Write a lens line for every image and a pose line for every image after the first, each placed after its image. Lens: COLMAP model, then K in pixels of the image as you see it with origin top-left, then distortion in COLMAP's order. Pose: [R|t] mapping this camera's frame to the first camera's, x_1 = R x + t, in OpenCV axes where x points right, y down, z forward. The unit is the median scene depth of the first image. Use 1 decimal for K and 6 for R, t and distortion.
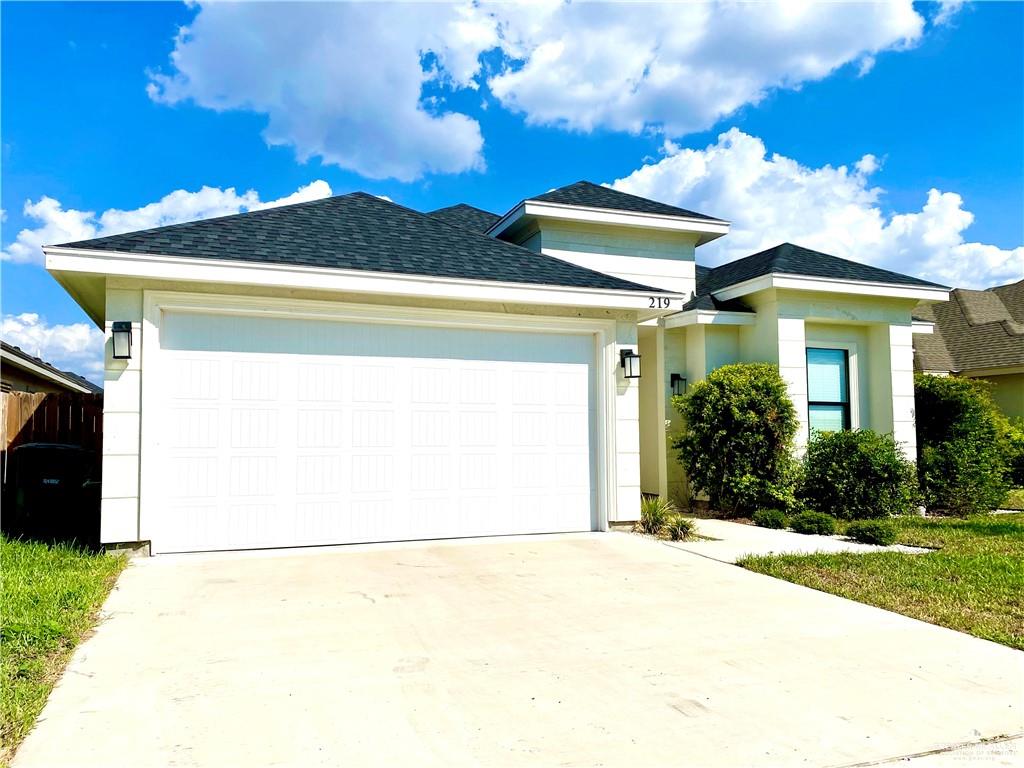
lens RADIAL K [[782.7, 0, 507.0], [0, 782.7, 405.0], [0, 0, 1]] dist [0.041838, -0.042701]
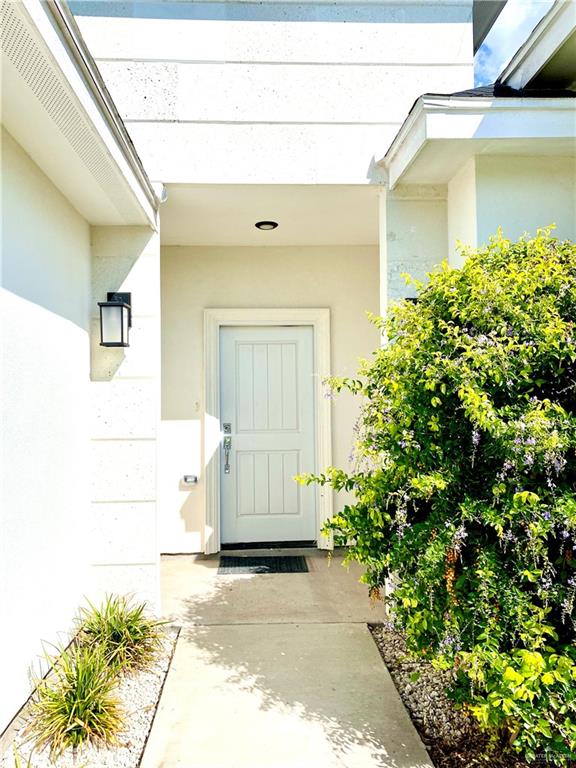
lens RADIAL K [[587.1, 0, 289.5], [0, 587.1, 386.6], [0, 0, 1]] dist [0.041838, -0.042701]
pose [[0.955418, -0.010976, -0.295053, 0.287871], [0.020056, 0.999413, 0.027765, -0.003710], [0.294575, -0.032445, 0.955077, 0.795366]]
